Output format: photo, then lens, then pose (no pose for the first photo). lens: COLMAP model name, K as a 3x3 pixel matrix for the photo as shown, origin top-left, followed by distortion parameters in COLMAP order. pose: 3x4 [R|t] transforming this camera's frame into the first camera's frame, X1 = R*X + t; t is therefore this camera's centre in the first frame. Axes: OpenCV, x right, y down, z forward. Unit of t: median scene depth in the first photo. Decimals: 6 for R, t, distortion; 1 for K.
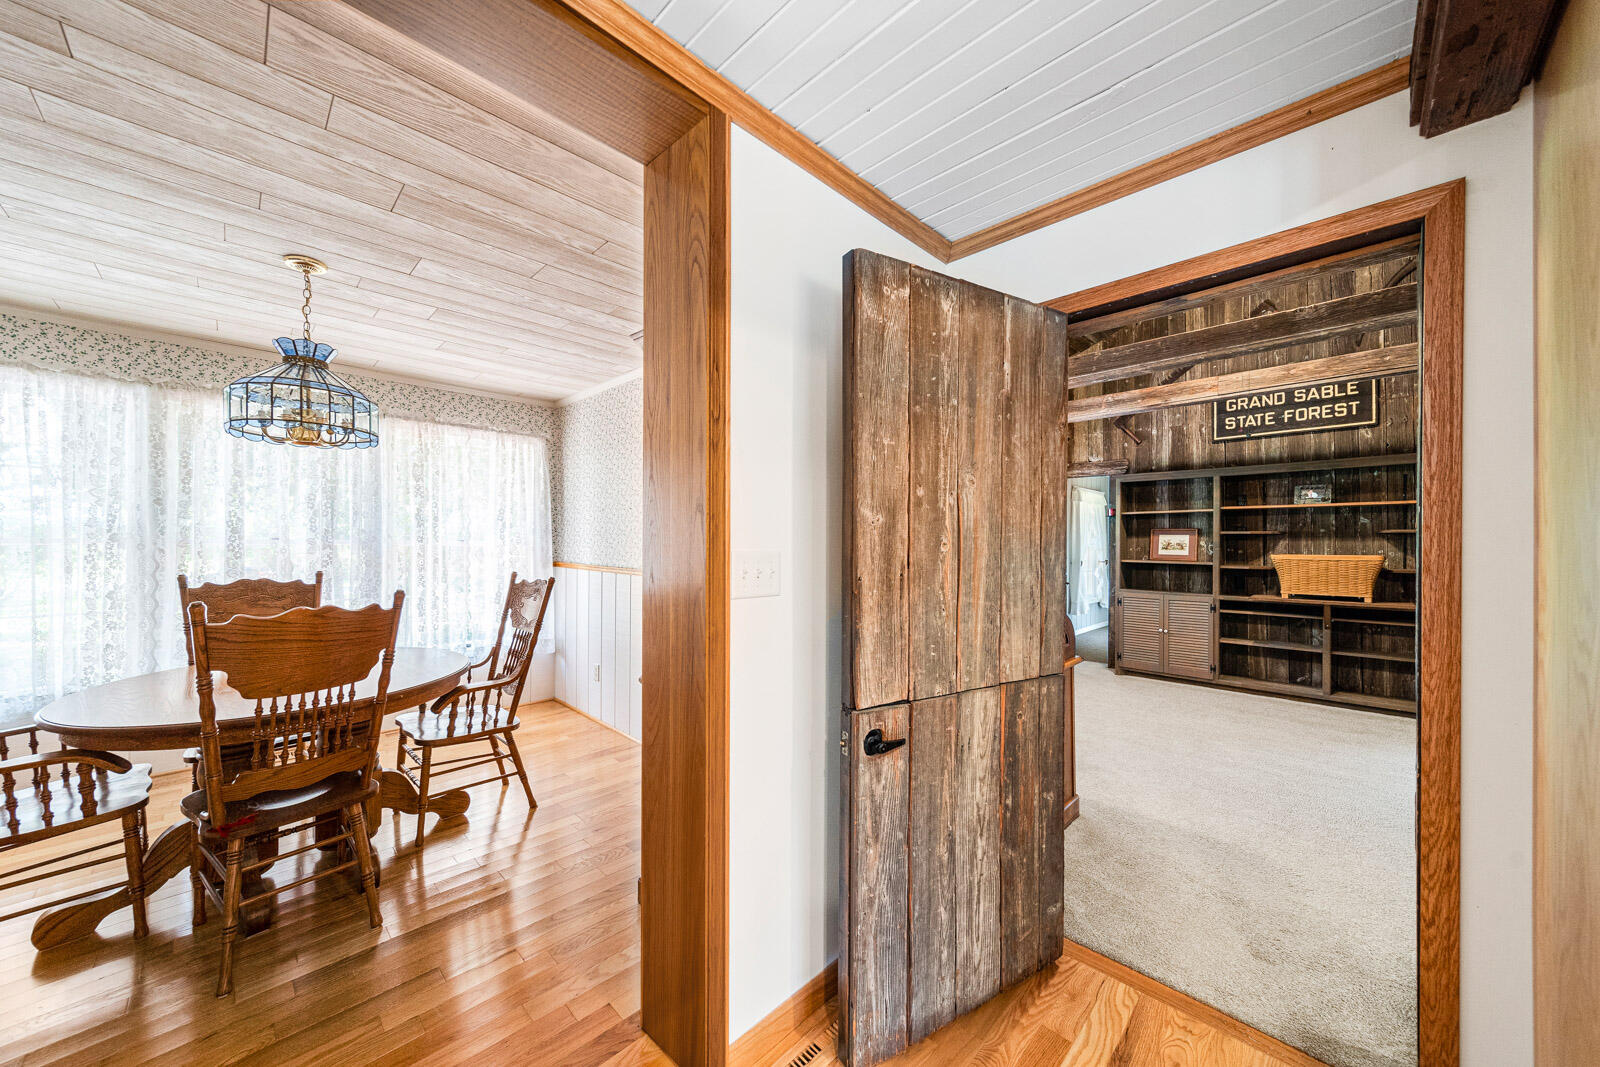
lens RADIAL K [[568.8, 0, 806.5], [0, 568.8, 542.8], [0, 0, 1]] dist [0.007094, -0.001205]
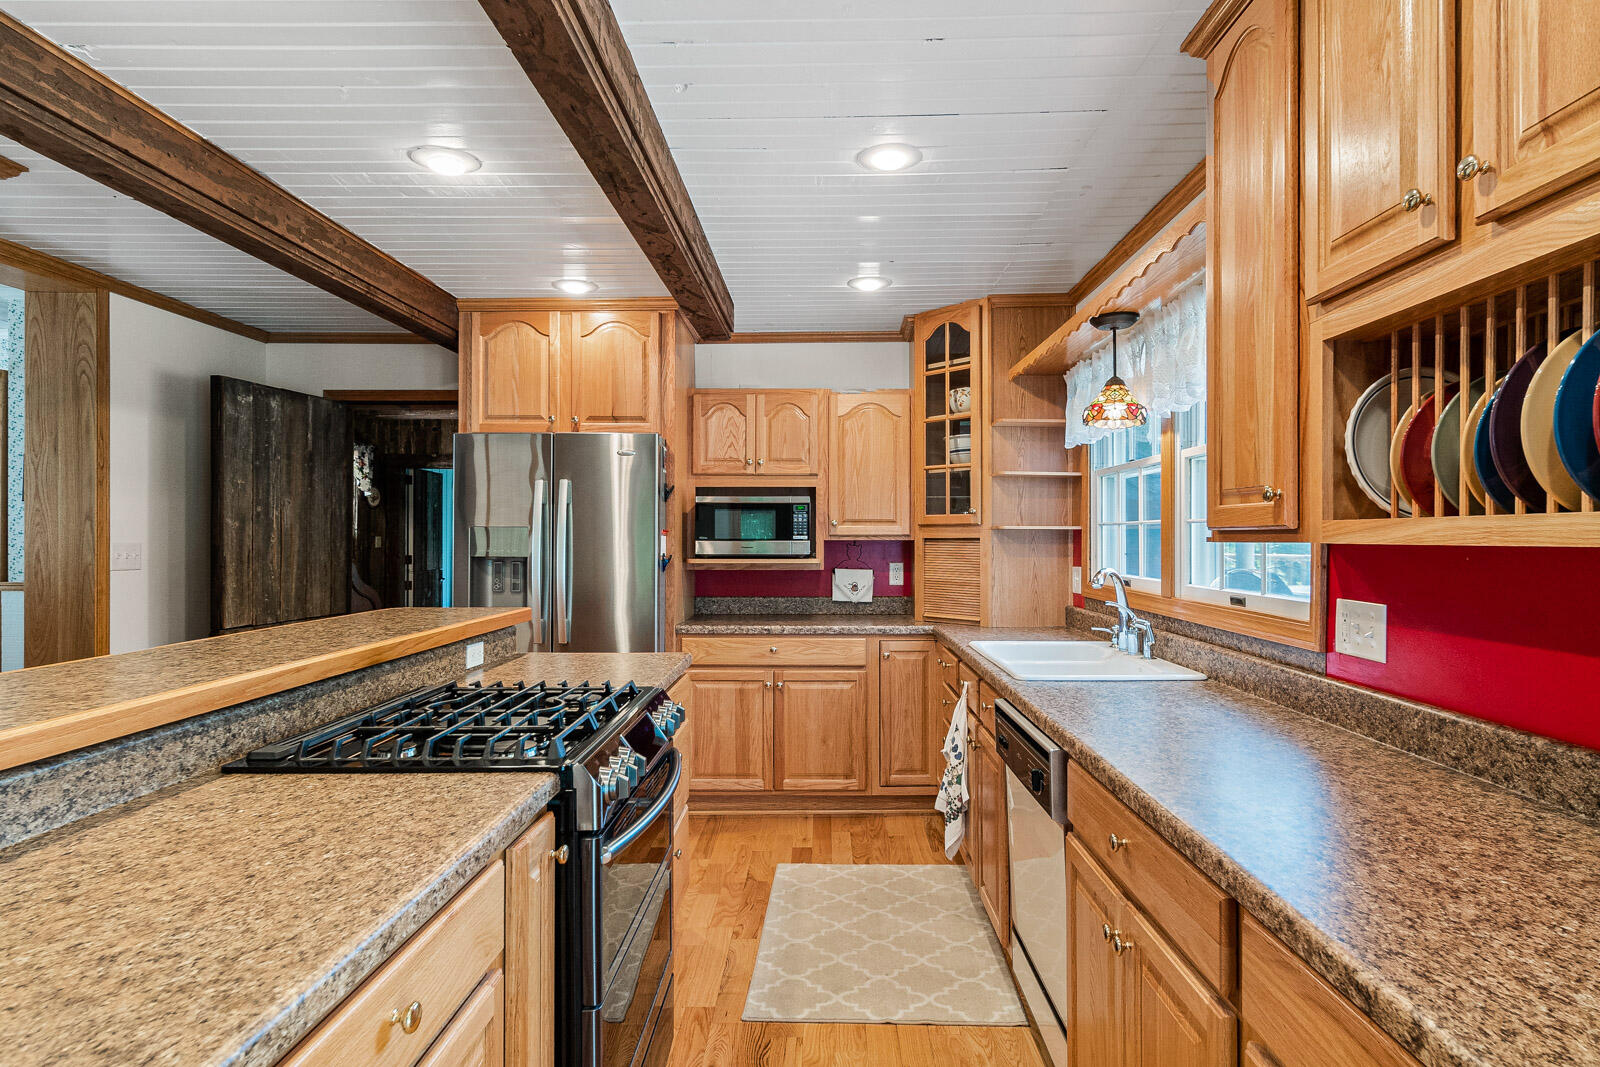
lens RADIAL K [[868.7, 0, 815.4], [0, 868.7, 533.9], [0, 0, 1]] dist [0.000909, 0.000894]
pose [[0.719453, -0.003476, 0.694532, -0.140902], [0.004610, 0.999989, 0.000230, -0.001245], [-0.694526, 0.003036, 0.719461, -0.691309]]
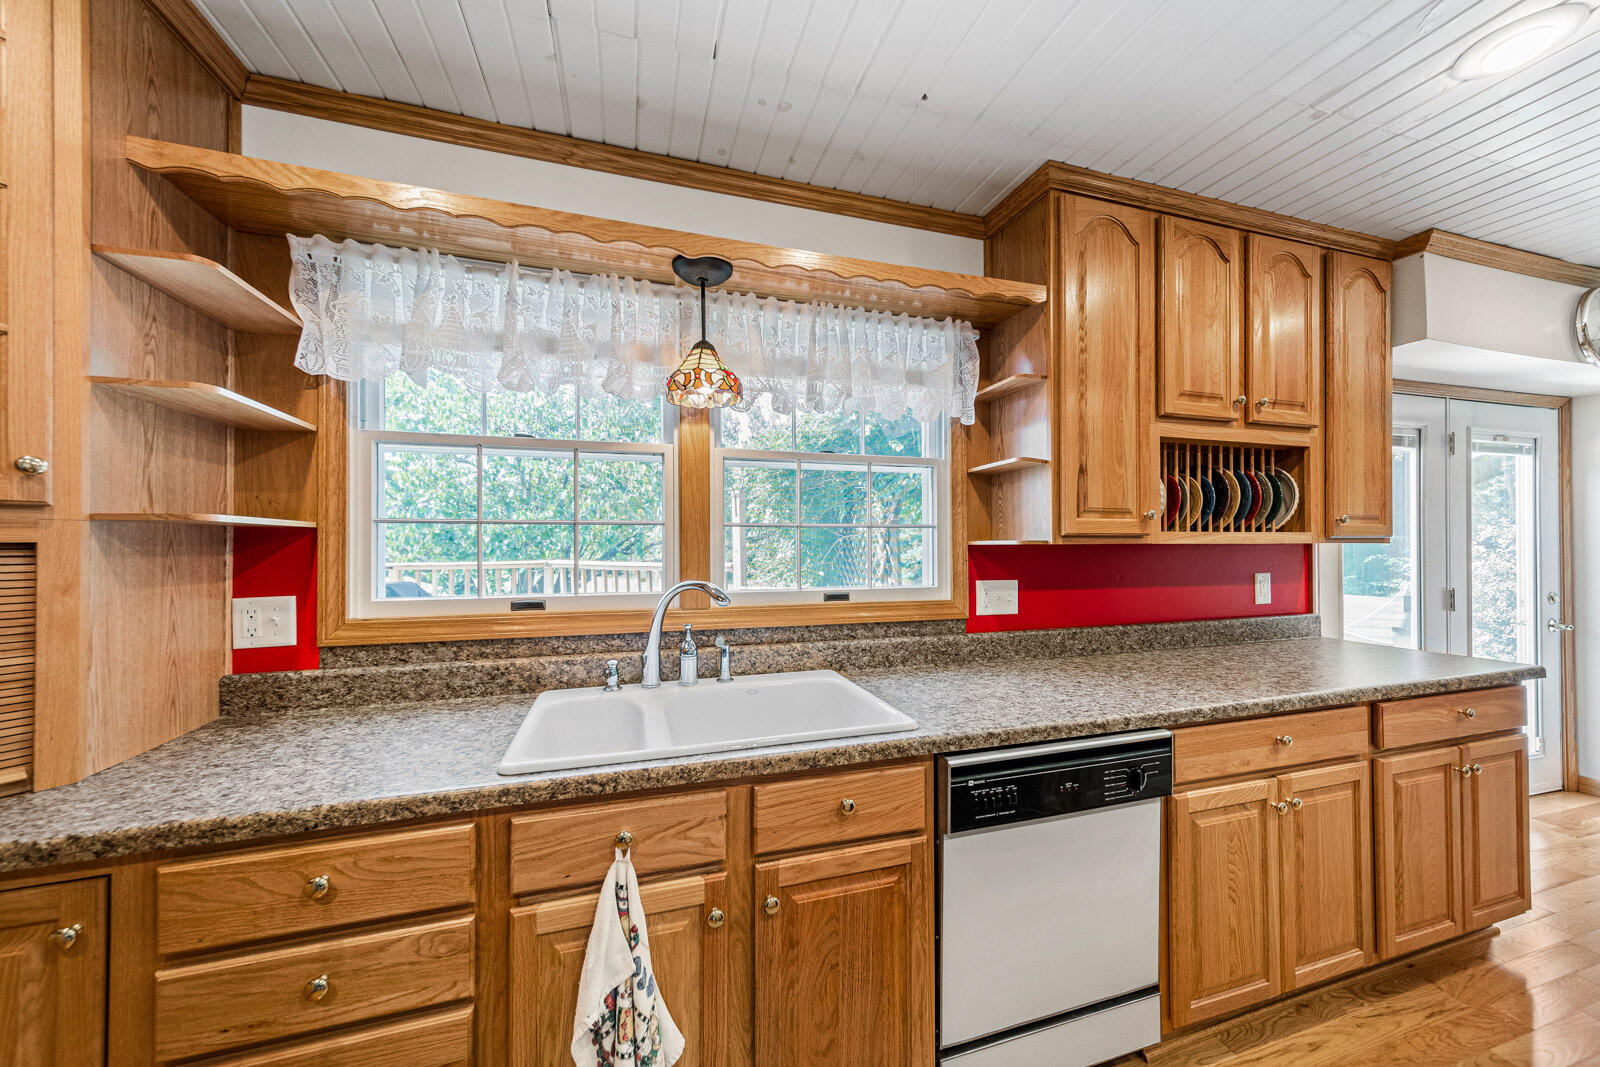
lens RADIAL K [[568.8, 0, 802.9], [0, 568.8, 537.8], [0, 0, 1]] dist [0.007094, -0.001205]
pose [[-0.879600, 0.000387, 0.475713, 0.227447], [-0.003251, 0.999971, -0.006825, 0.002309], [-0.475702, -0.007550, -0.879574, -0.152939]]
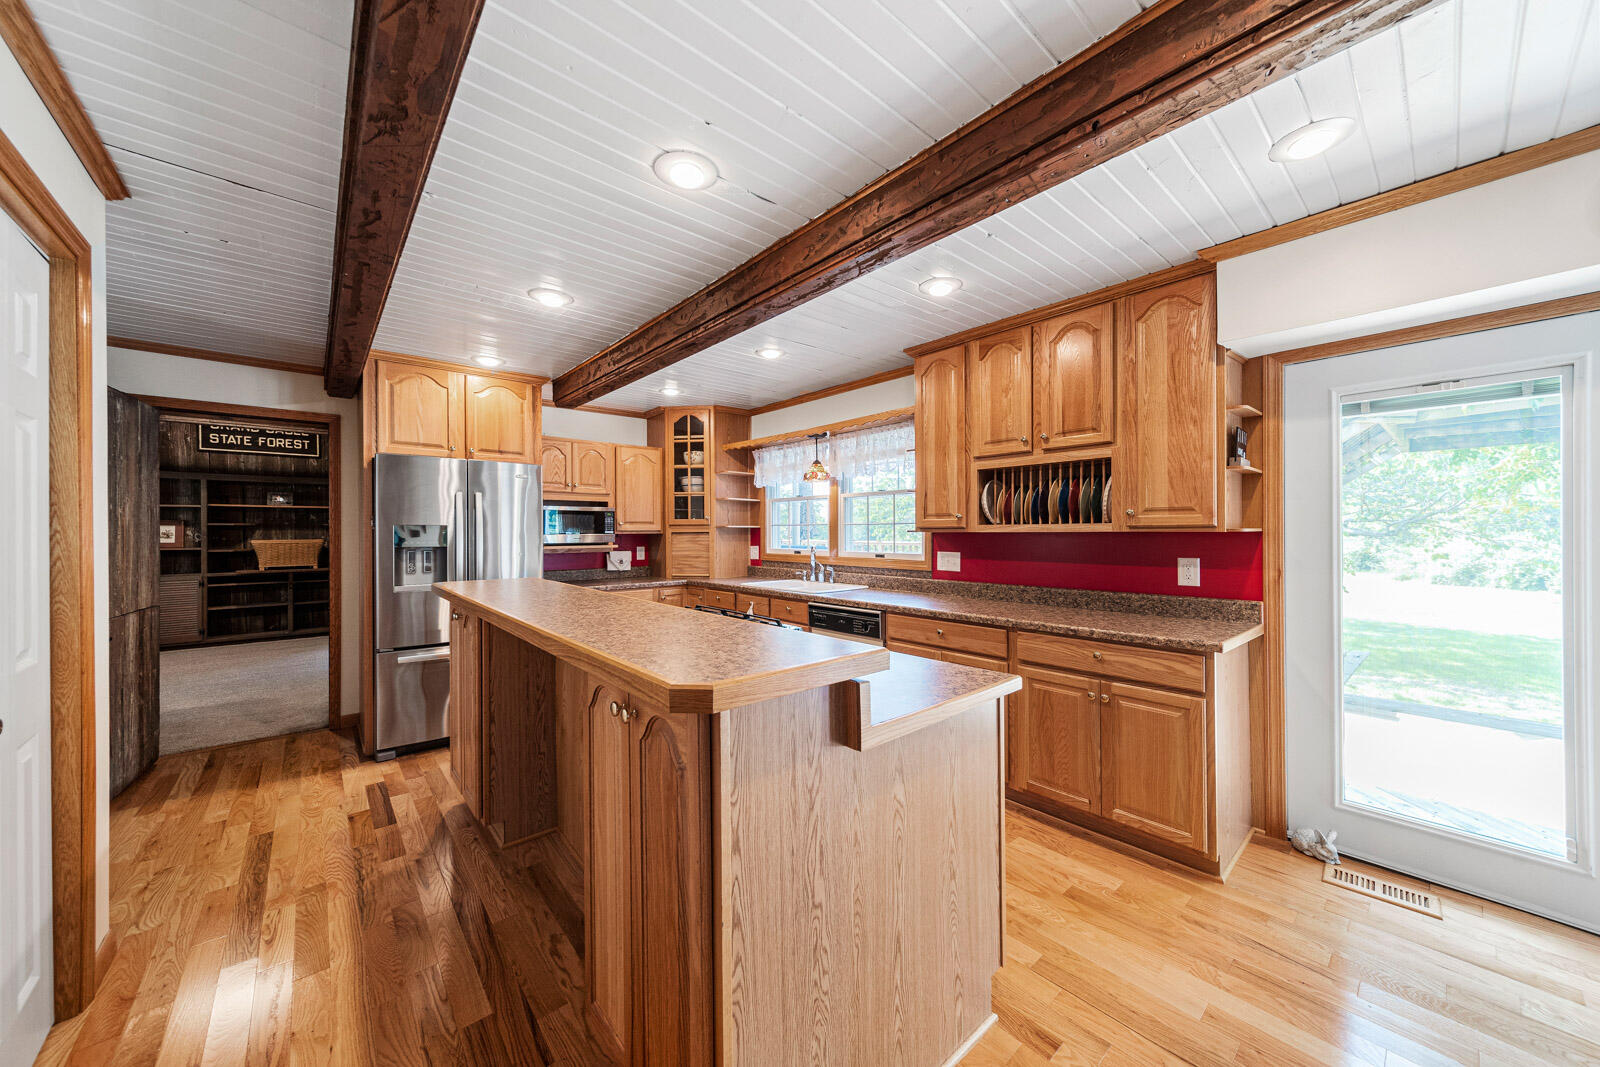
lens RADIAL K [[568.8, 0, 795.4], [0, 568.8, 530.3], [0, 0, 1]] dist [0.007094, -0.001205]
pose [[0.087405, -0.004825, 0.996161, -0.461969], [0.005332, 0.999976, 0.004376, -0.003118], [-0.996159, 0.004929, 0.087429, -0.446847]]
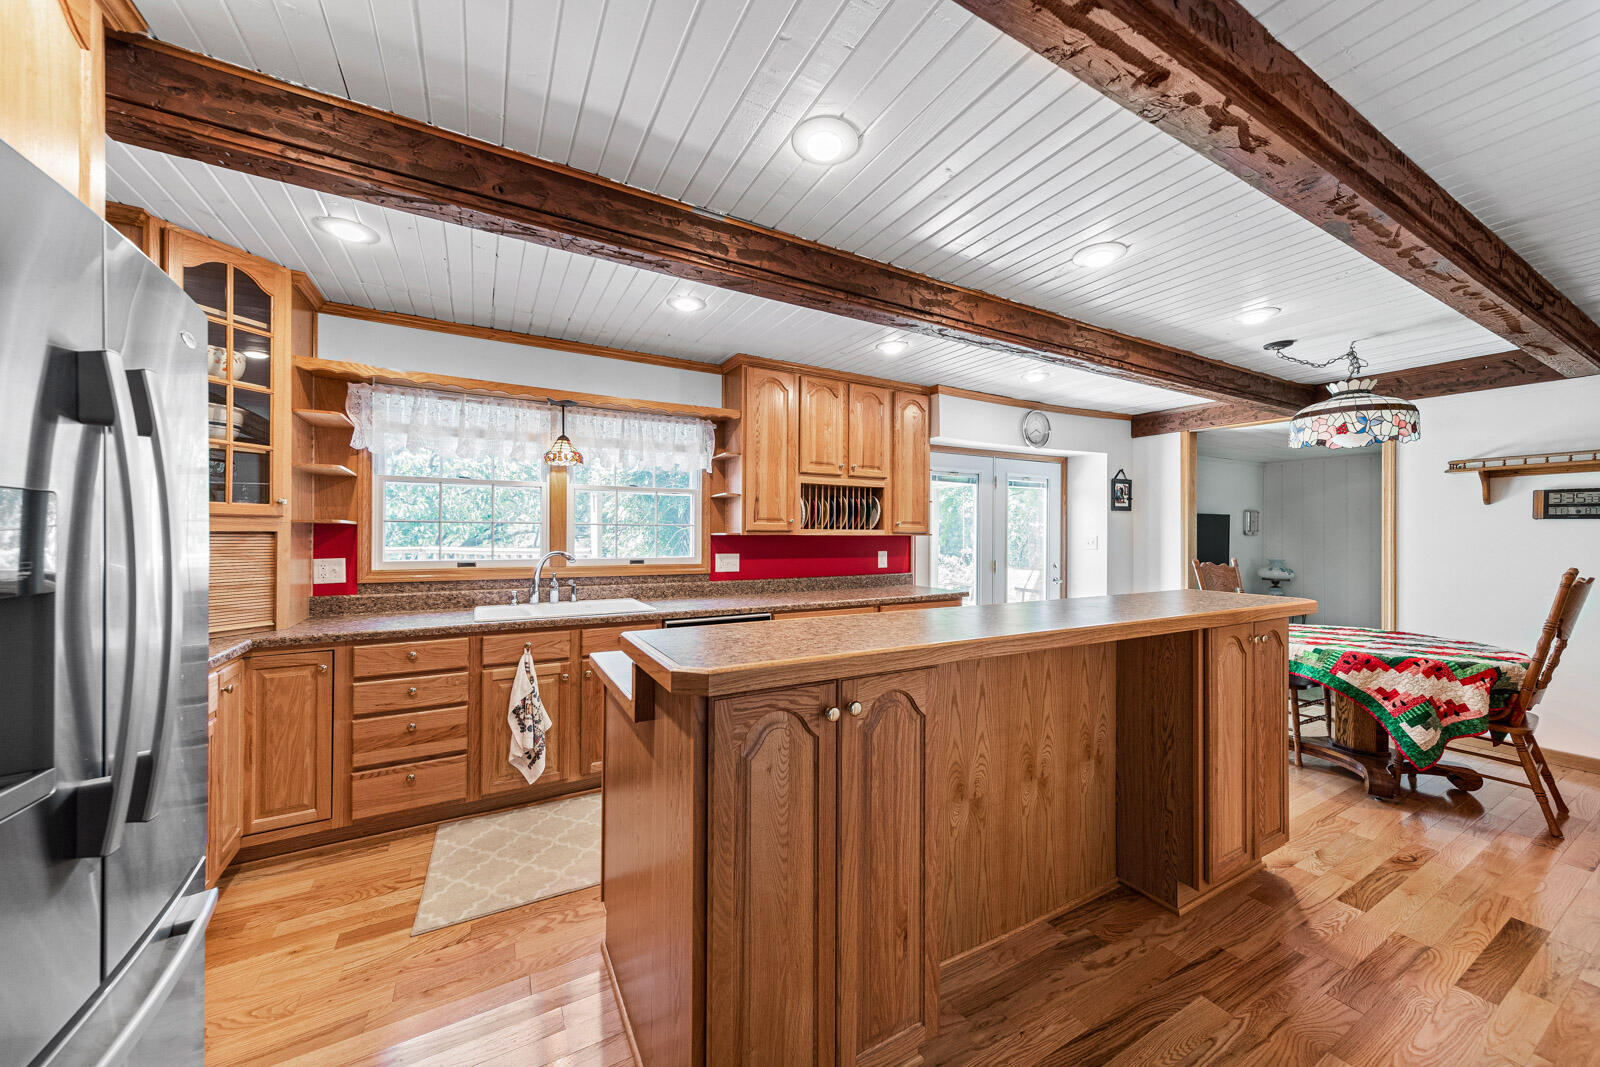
lens RADIAL K [[568.8, 0, 804.4], [0, 568.8, 532.0], [0, 0, 1]] dist [0.007094, -0.001205]
pose [[-0.960605, -0.010903, 0.277703, -0.020940], [-0.011451, 0.999934, -0.000355, -0.001038], [-0.277681, -0.003521, -0.960667, 0.145132]]
